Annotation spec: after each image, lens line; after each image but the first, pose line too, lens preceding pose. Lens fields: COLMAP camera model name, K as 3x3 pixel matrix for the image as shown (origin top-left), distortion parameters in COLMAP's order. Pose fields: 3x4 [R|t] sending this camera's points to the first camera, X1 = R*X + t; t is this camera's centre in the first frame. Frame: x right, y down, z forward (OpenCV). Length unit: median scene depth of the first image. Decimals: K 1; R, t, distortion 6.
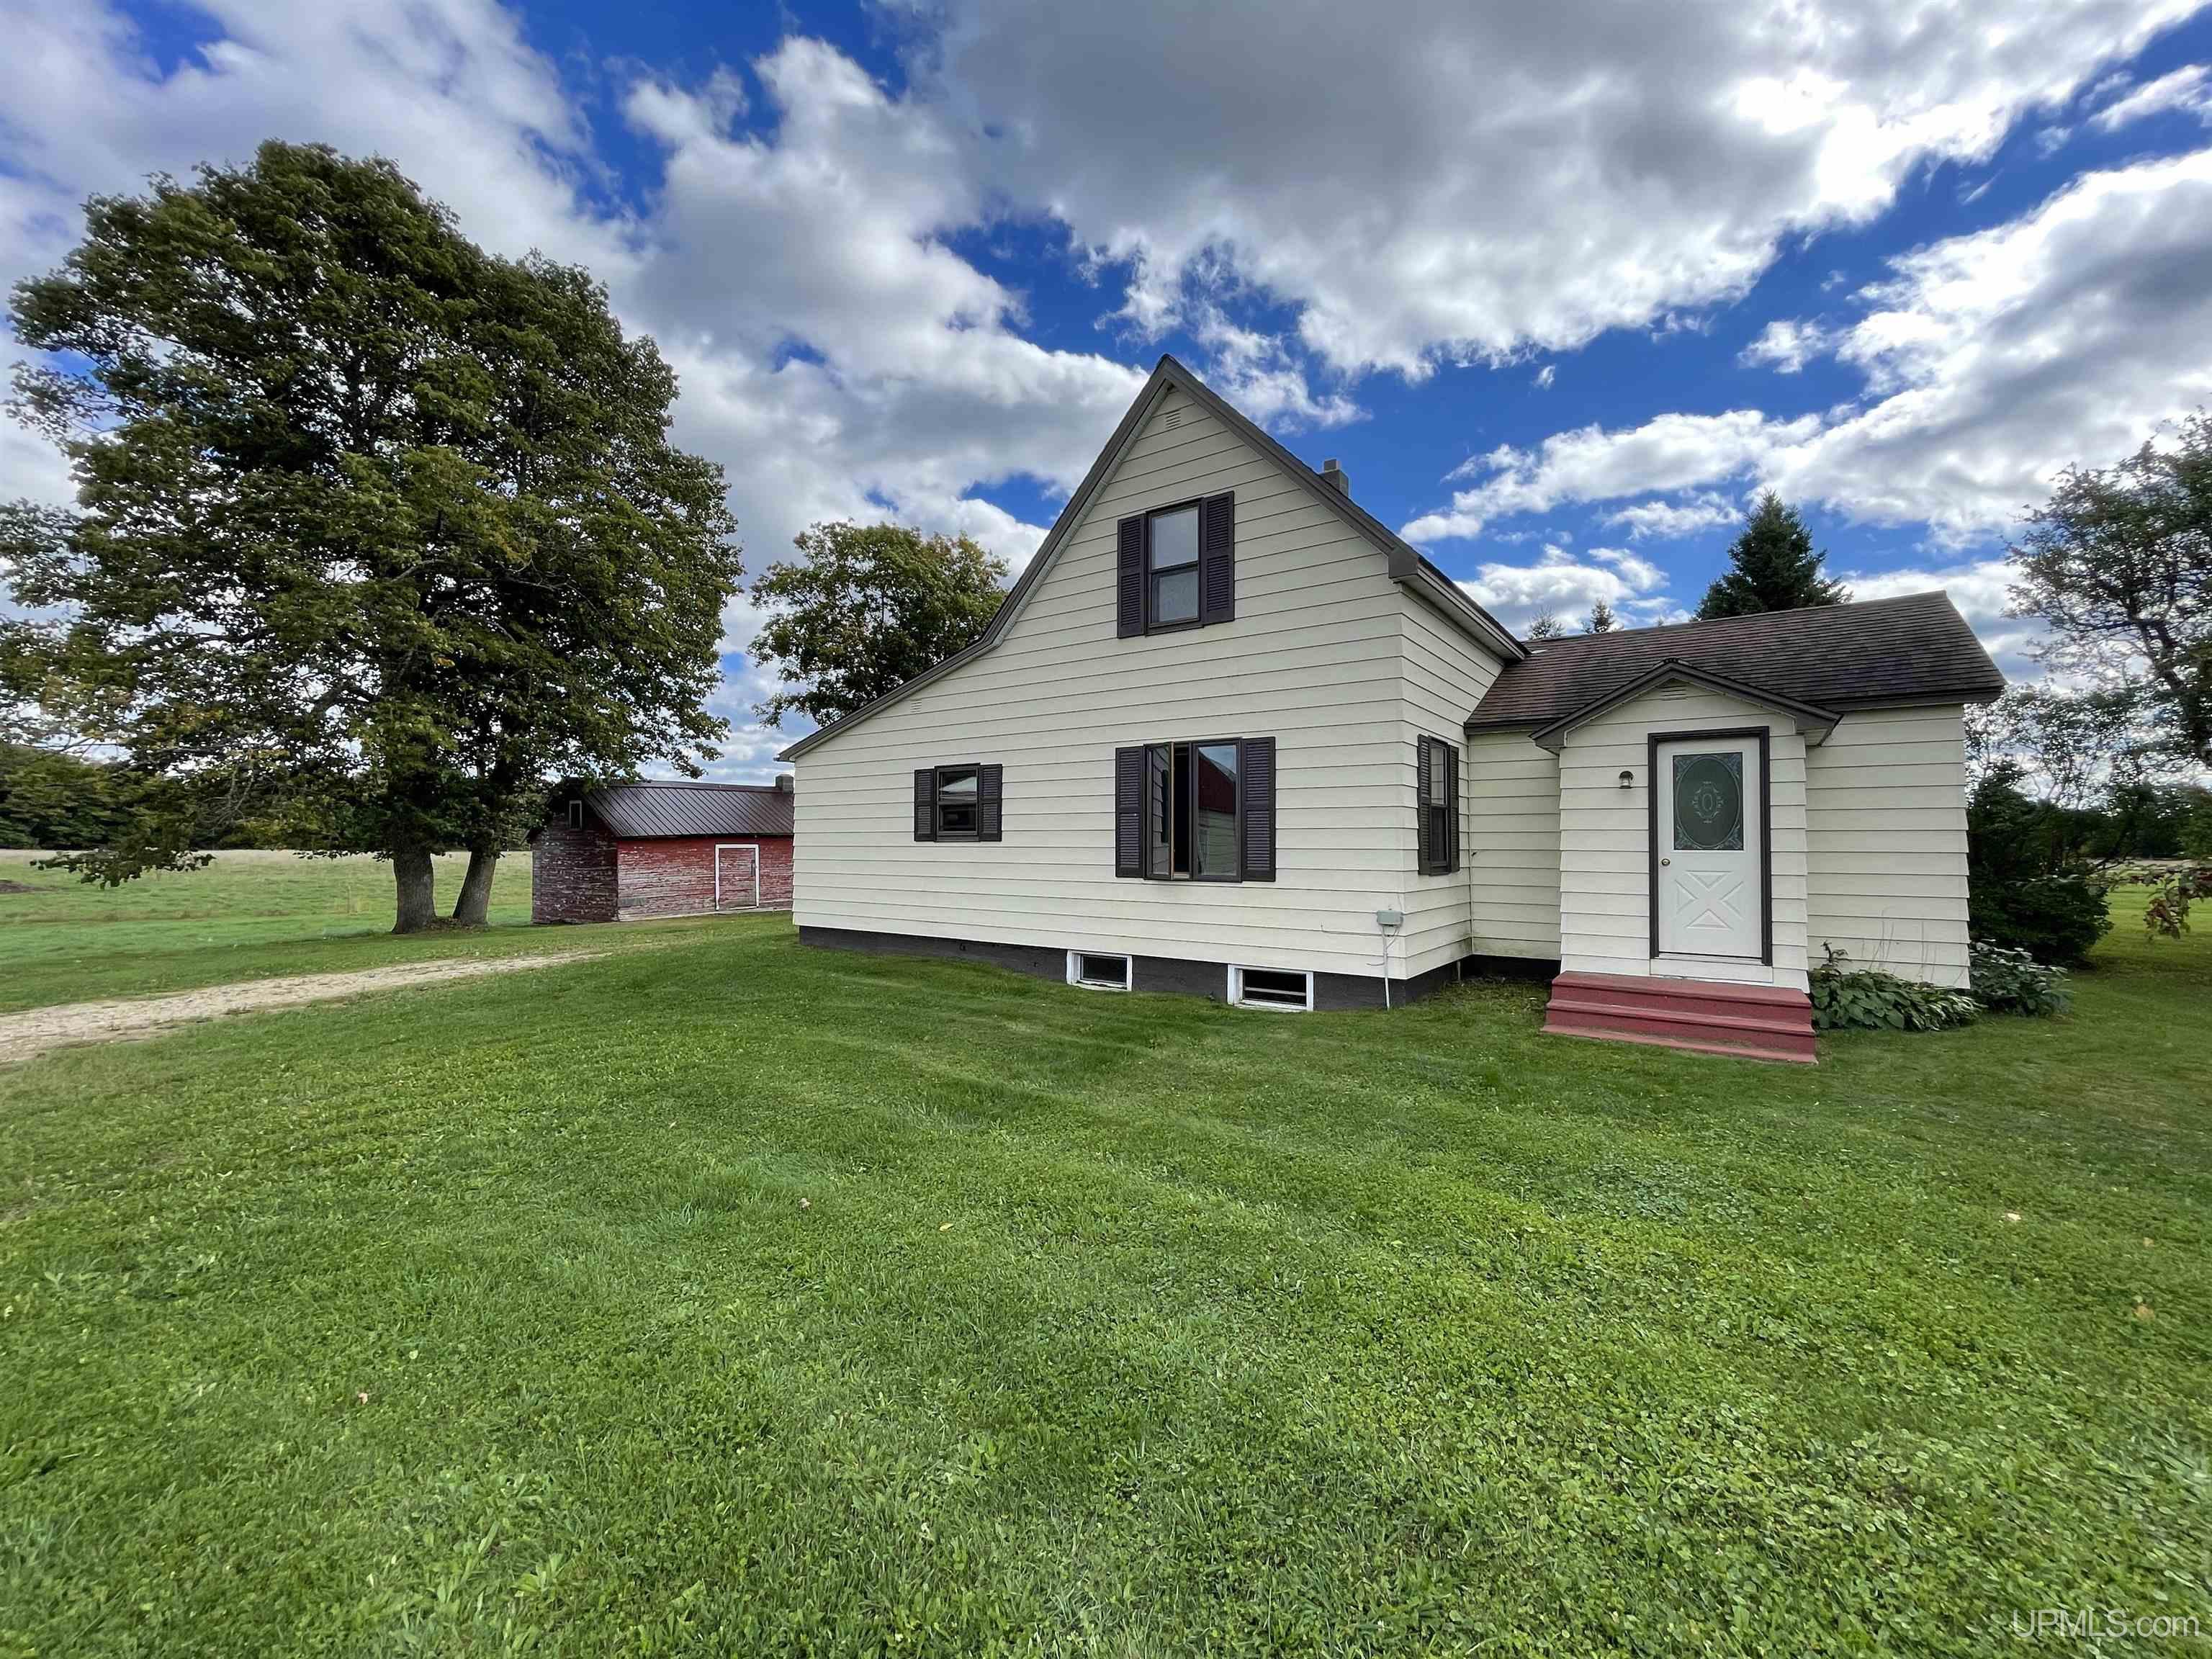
lens RADIAL K [[891.0, 0, 1112.5], [0, 891.0, 823.6], [0, 0, 1]] dist [-0.000743, -0.000764]
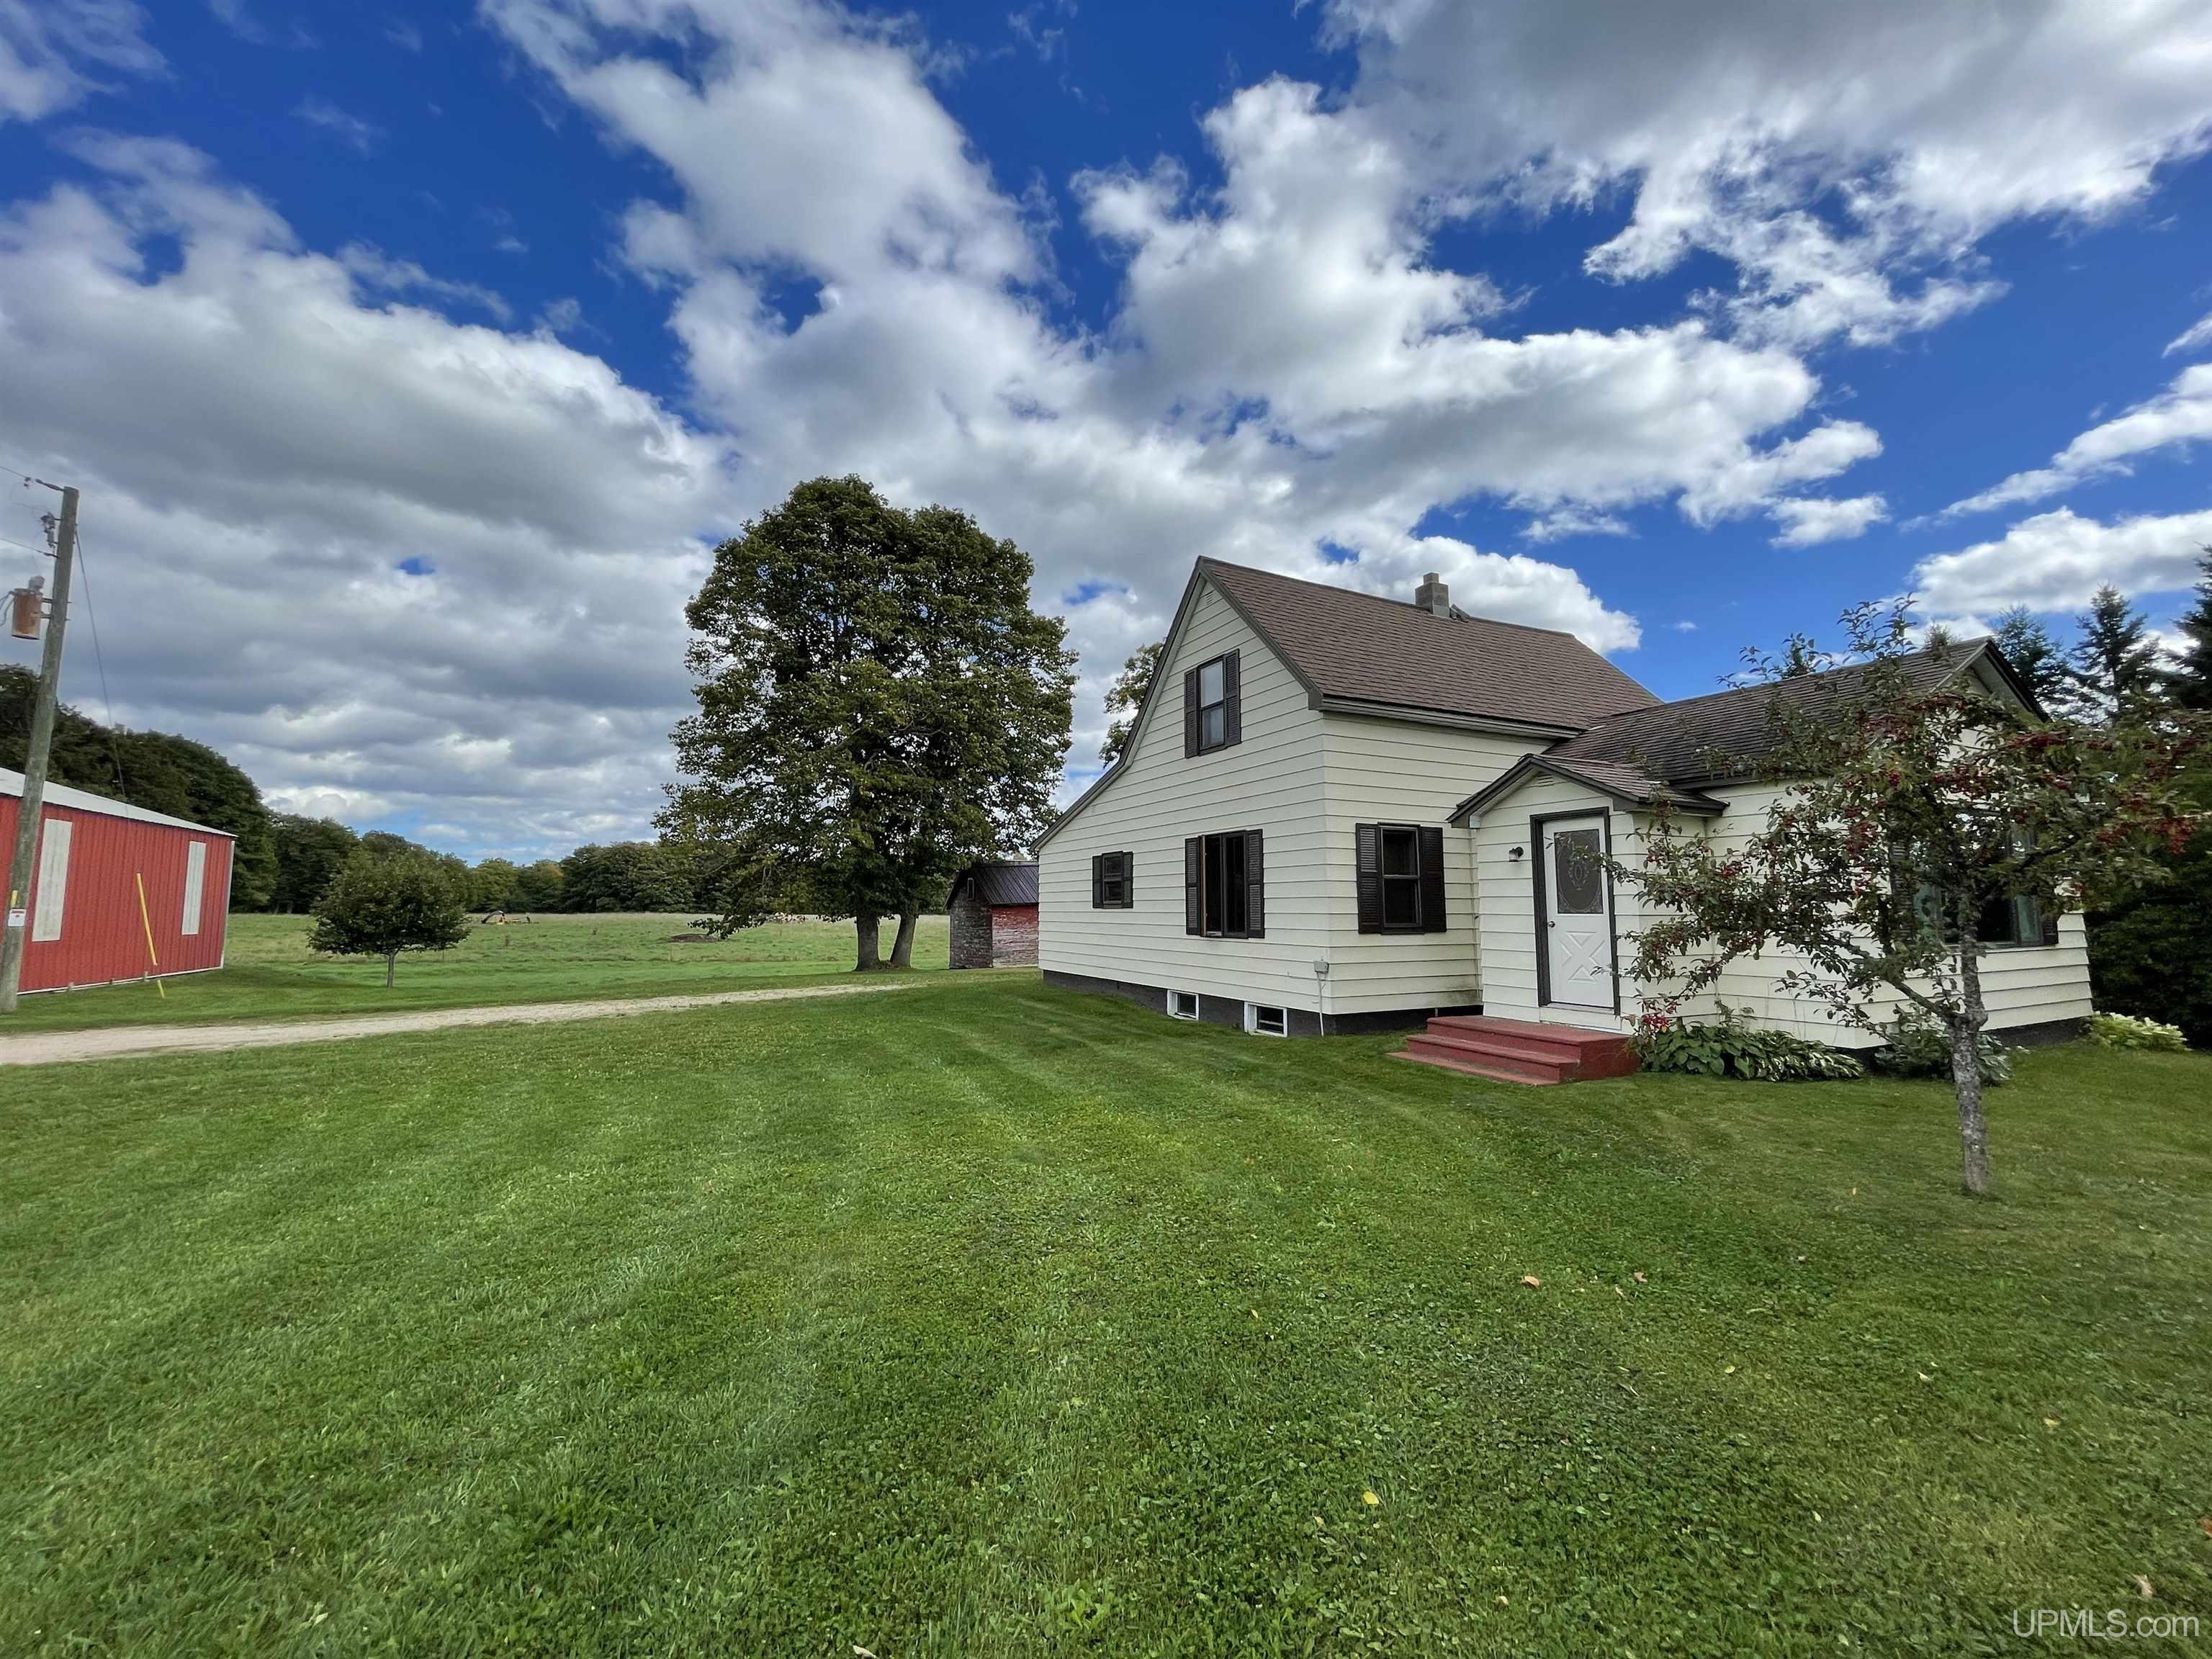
lens RADIAL K [[891.0, 0, 1102.7], [0, 891.0, 825.6], [0, 0, 1]] dist [-0.000743, -0.000764]
pose [[0.879523, -0.049338, -0.473292, 0.541085], [0.016473, 0.997171, -0.073337, -0.007609], [0.475571, 0.056705, 0.877848, -0.254192]]
